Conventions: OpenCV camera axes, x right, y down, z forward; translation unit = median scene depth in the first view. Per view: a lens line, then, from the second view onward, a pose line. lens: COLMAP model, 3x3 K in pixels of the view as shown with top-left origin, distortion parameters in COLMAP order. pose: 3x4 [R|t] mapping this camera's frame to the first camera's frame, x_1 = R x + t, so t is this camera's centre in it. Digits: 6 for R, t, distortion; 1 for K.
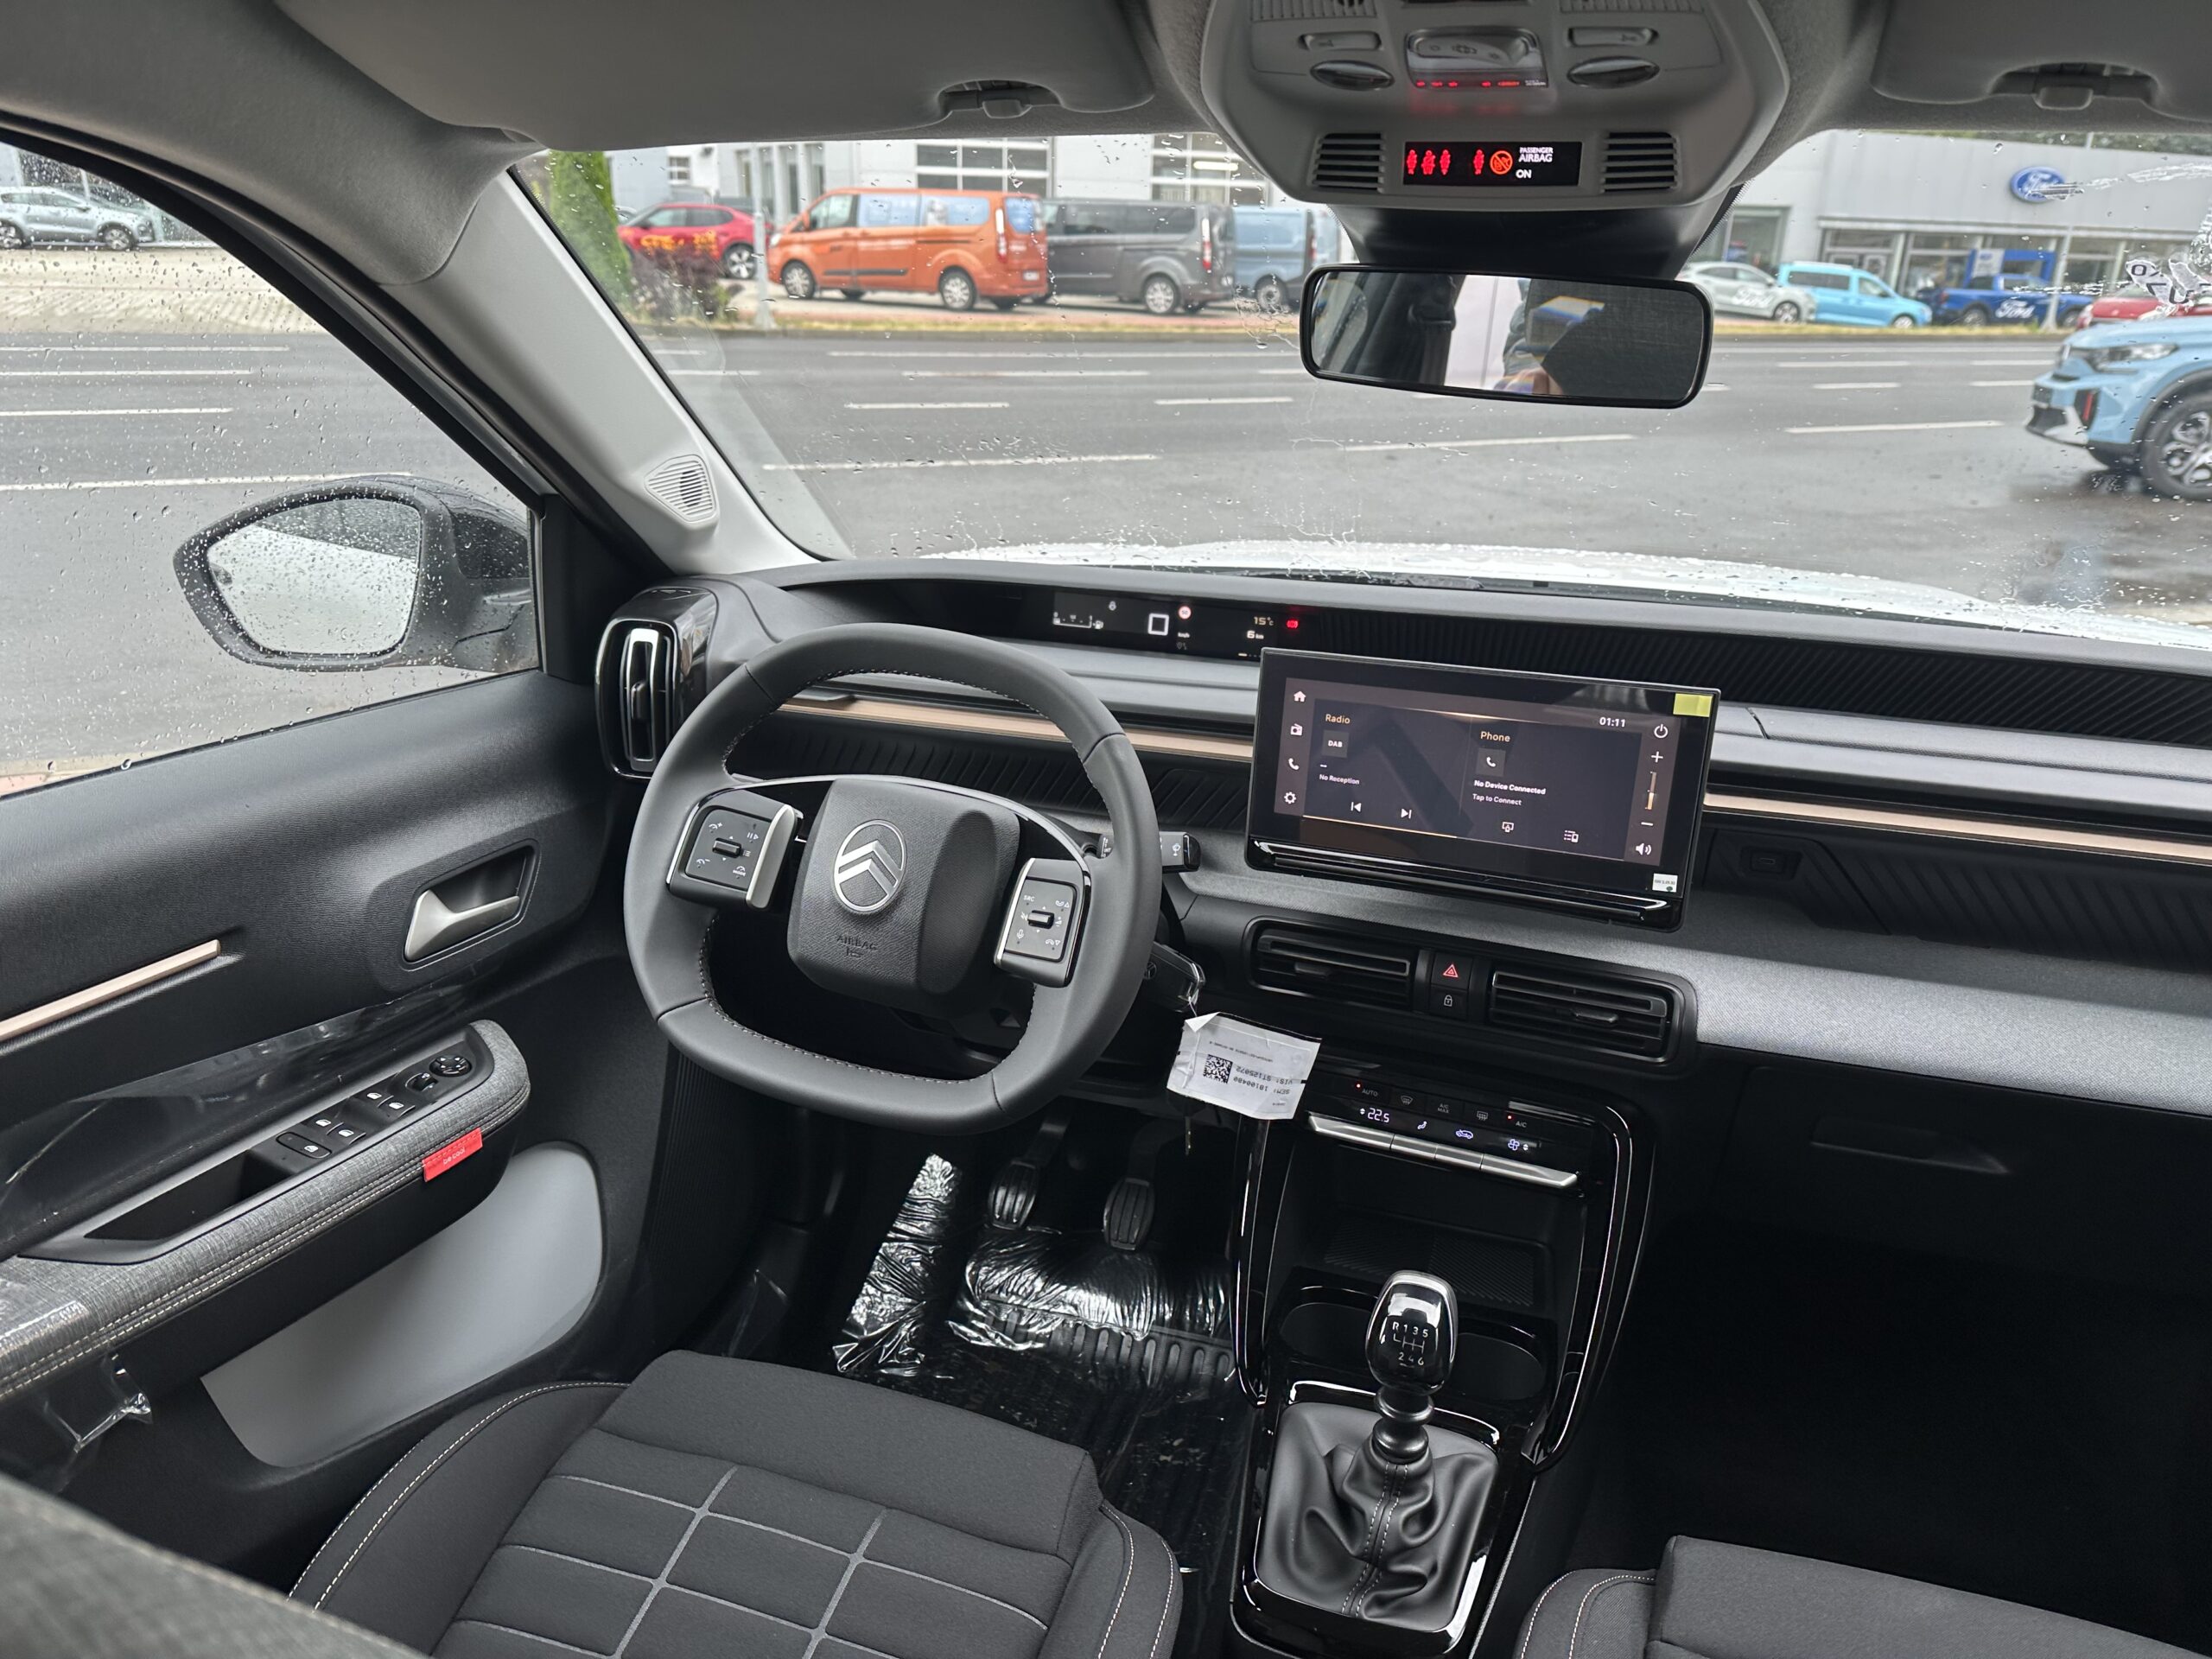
lens RADIAL K [[1600.5, 0, 1106.0], [0, 1600.5, 829.5], [0, 0, 1]] dist [0.045182, -0.069654]
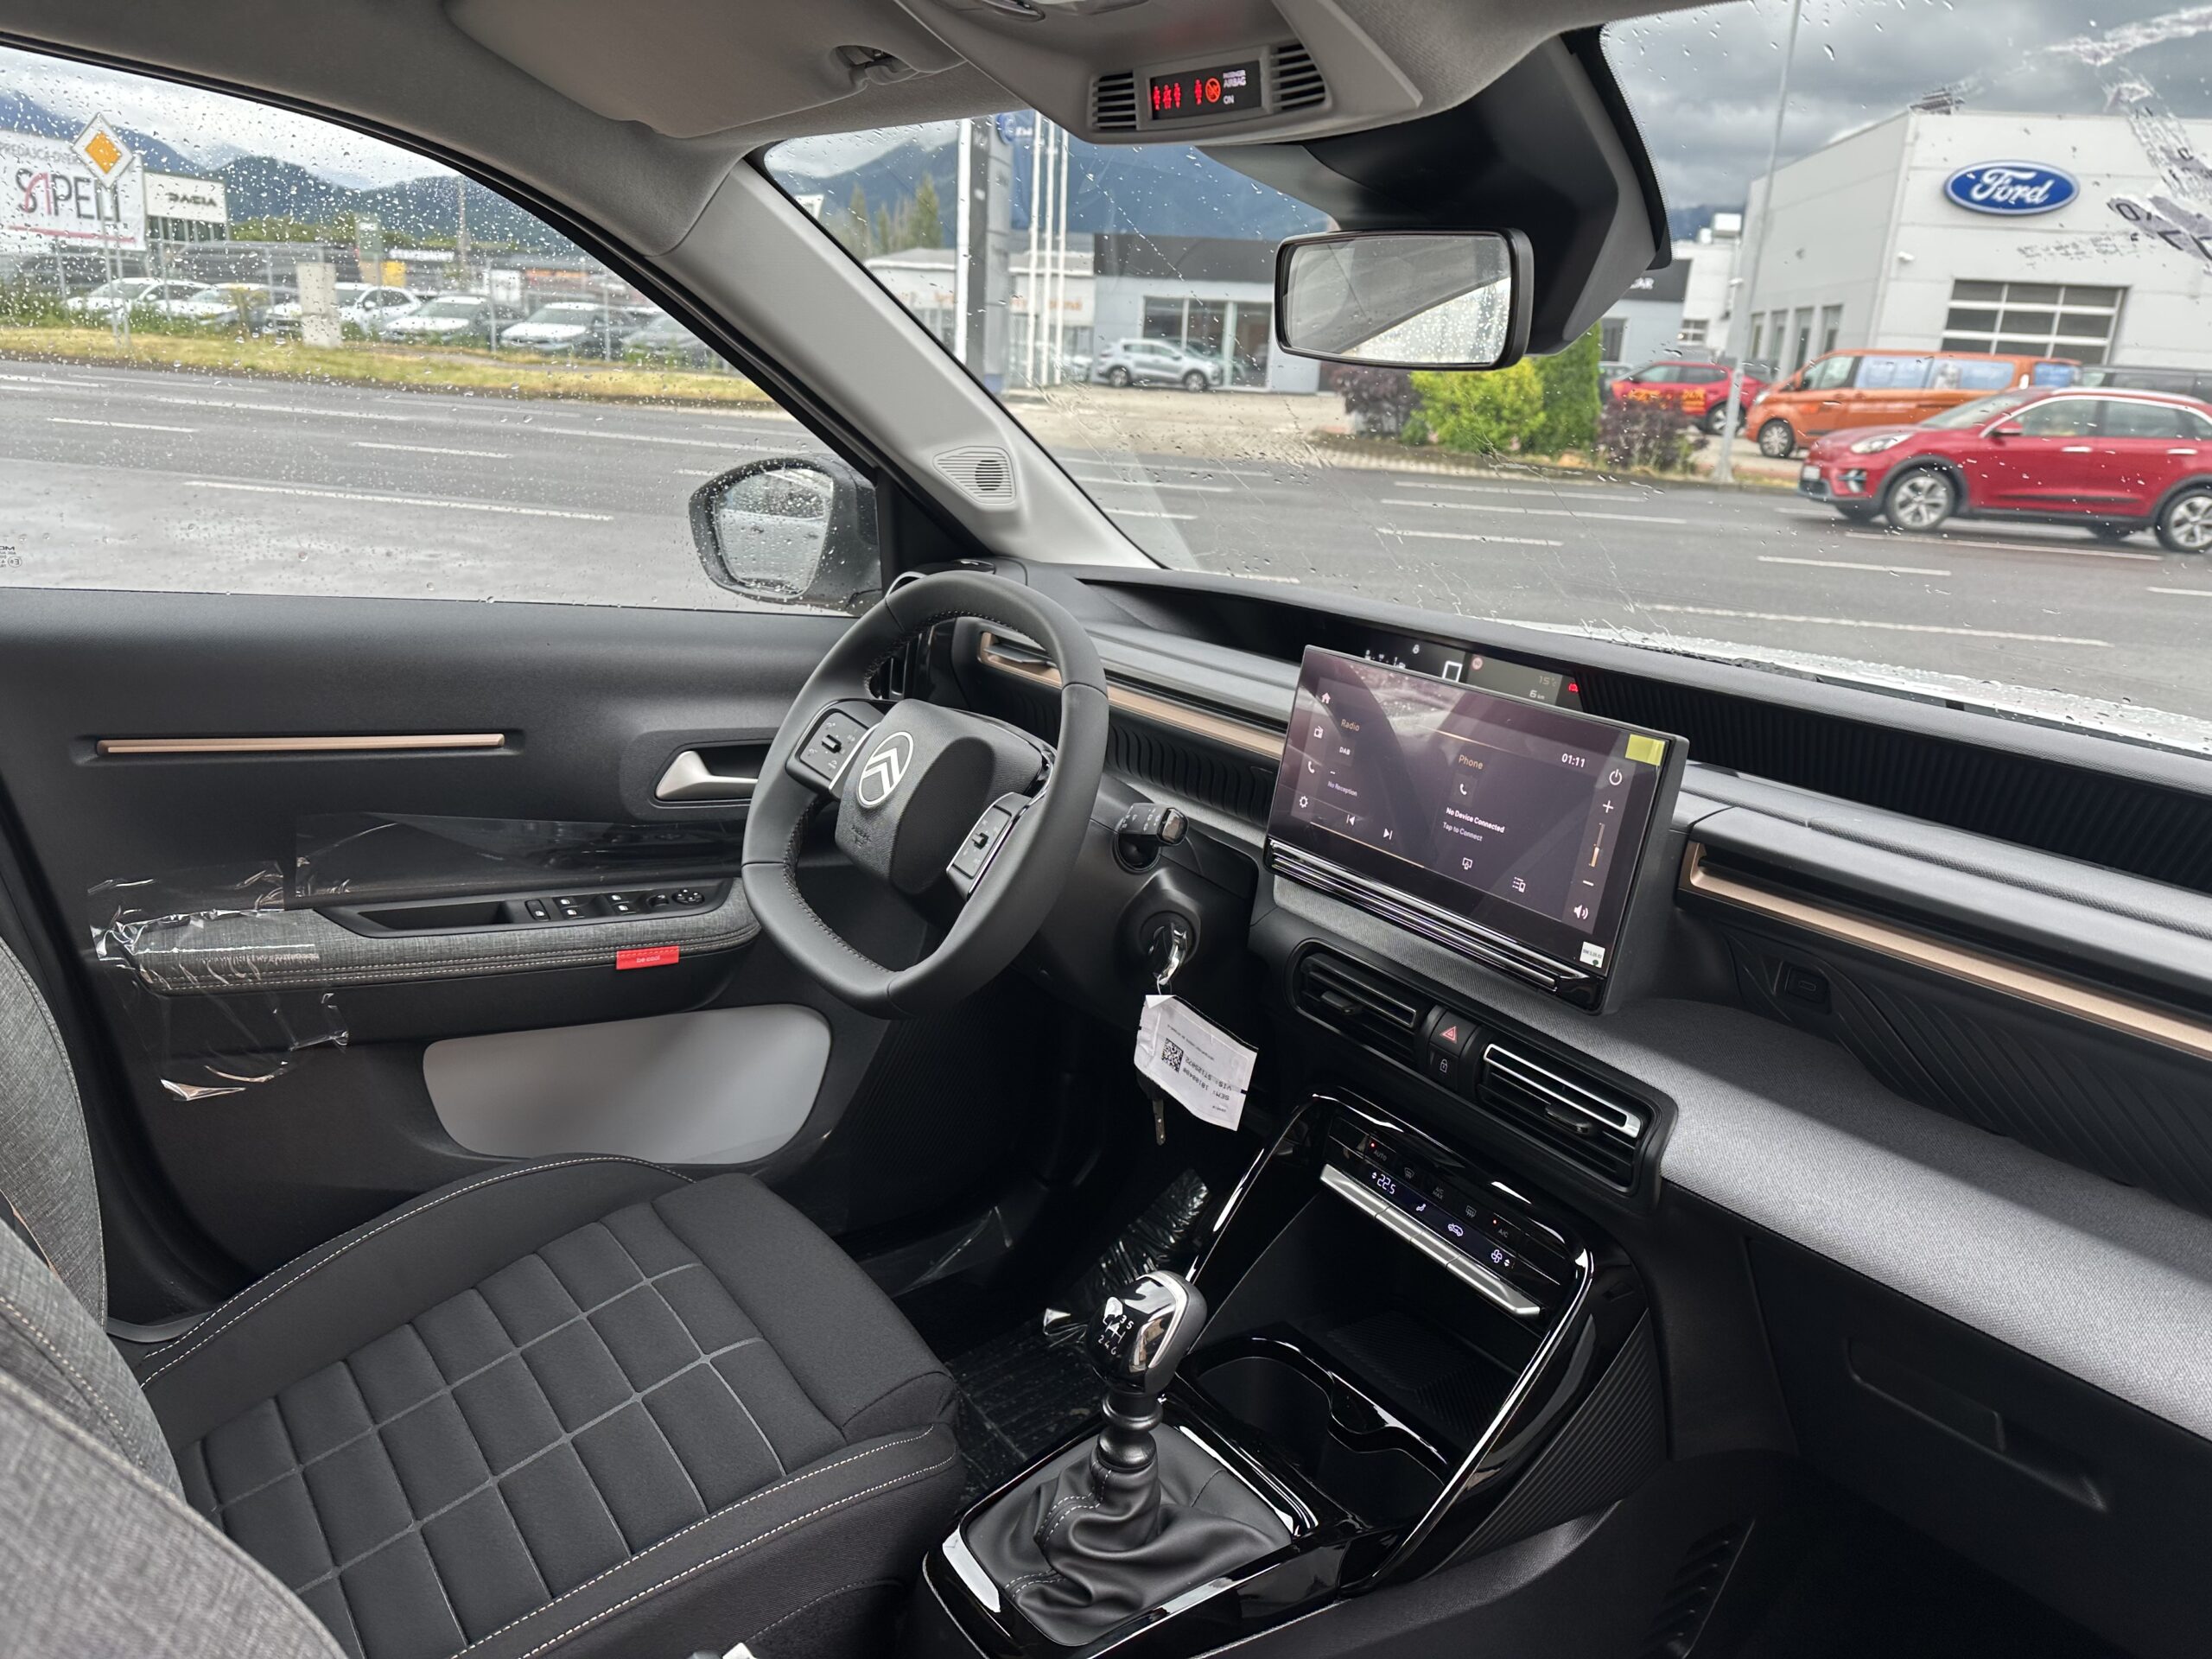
lens RADIAL K [[1572.1, 0, 1047.5], [0, 1572.1, 783.7], [0, 0, 1]] dist [0.058285, -0.072526]
pose [[0.812559, 0.181803, -0.553801, 0.485509], [-0.242048, 0.969564, -0.036852, 0.039814], [0.530246, 0.163991, 0.831833, 0.122018]]
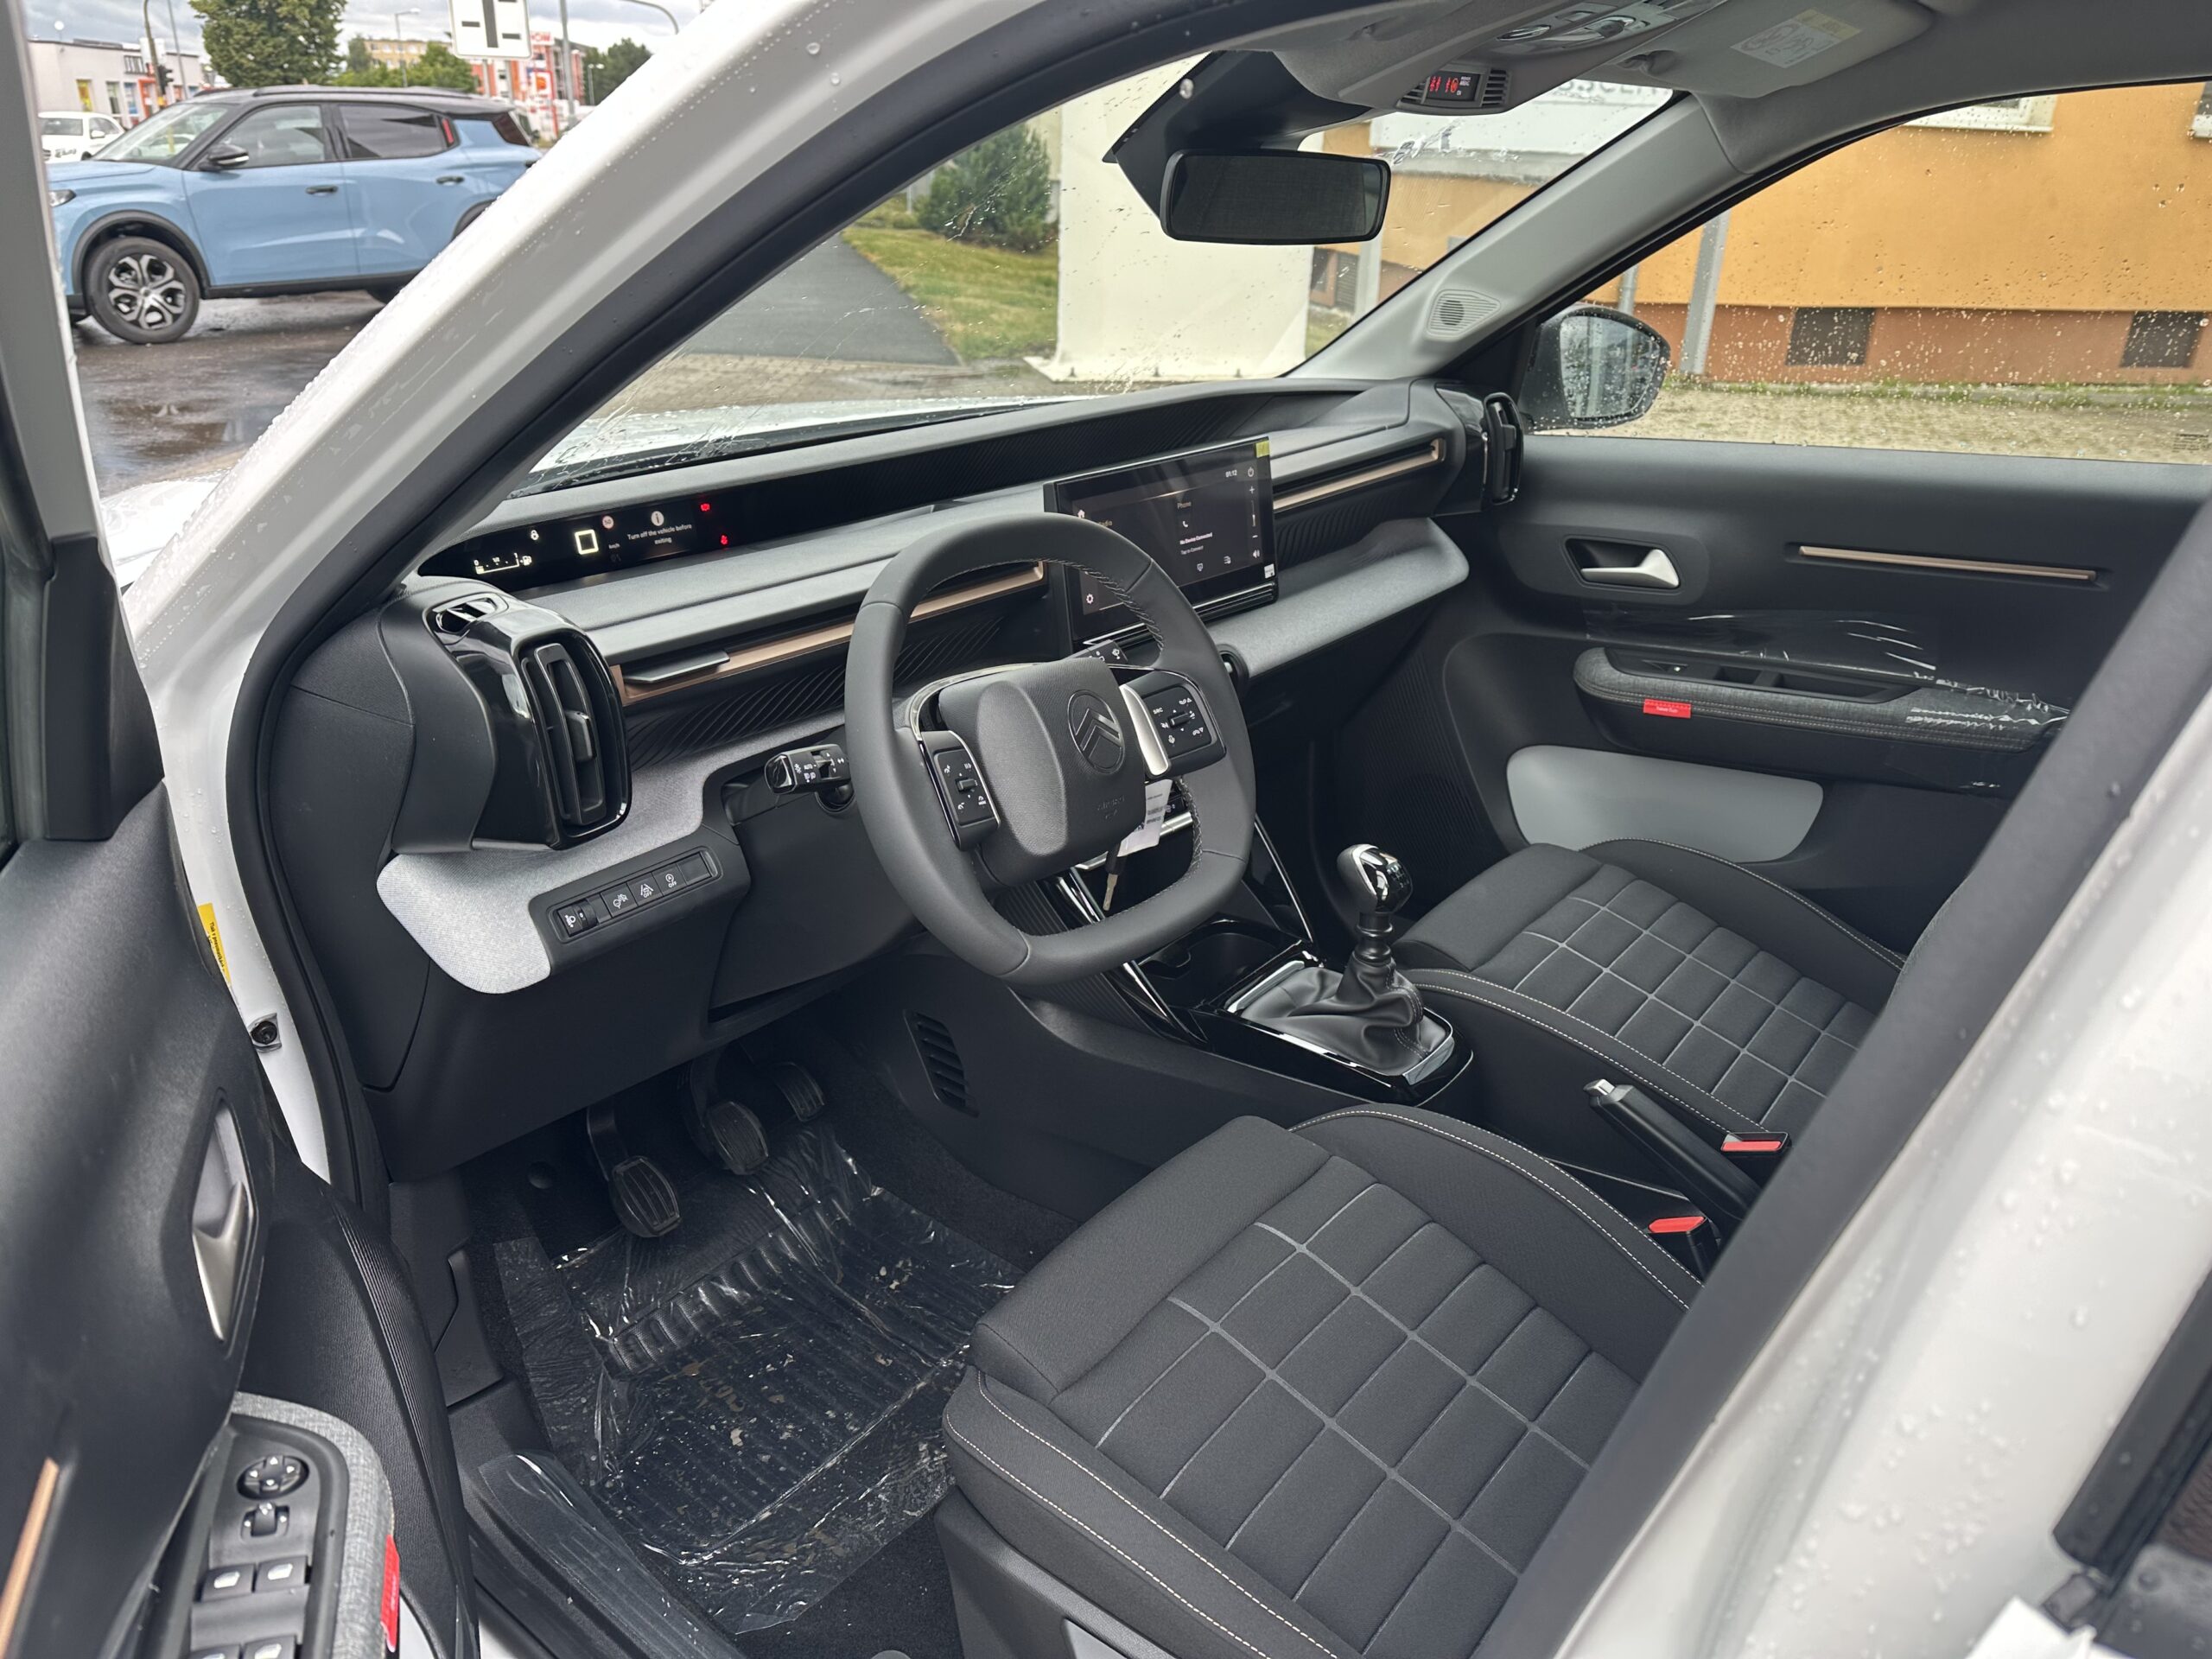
lens RADIAL K [[1582.3, 0, 1106.0], [0, 1582.3, 829.5], [0, 0, 1]] dist [-0.001022, -0.004221]
pose [[0.284539, -0.387157, 0.877010, -0.944154], [0.302664, 0.904315, 0.301014, -0.207698], [-0.909633, 0.179789, 0.374491, 0.544989]]
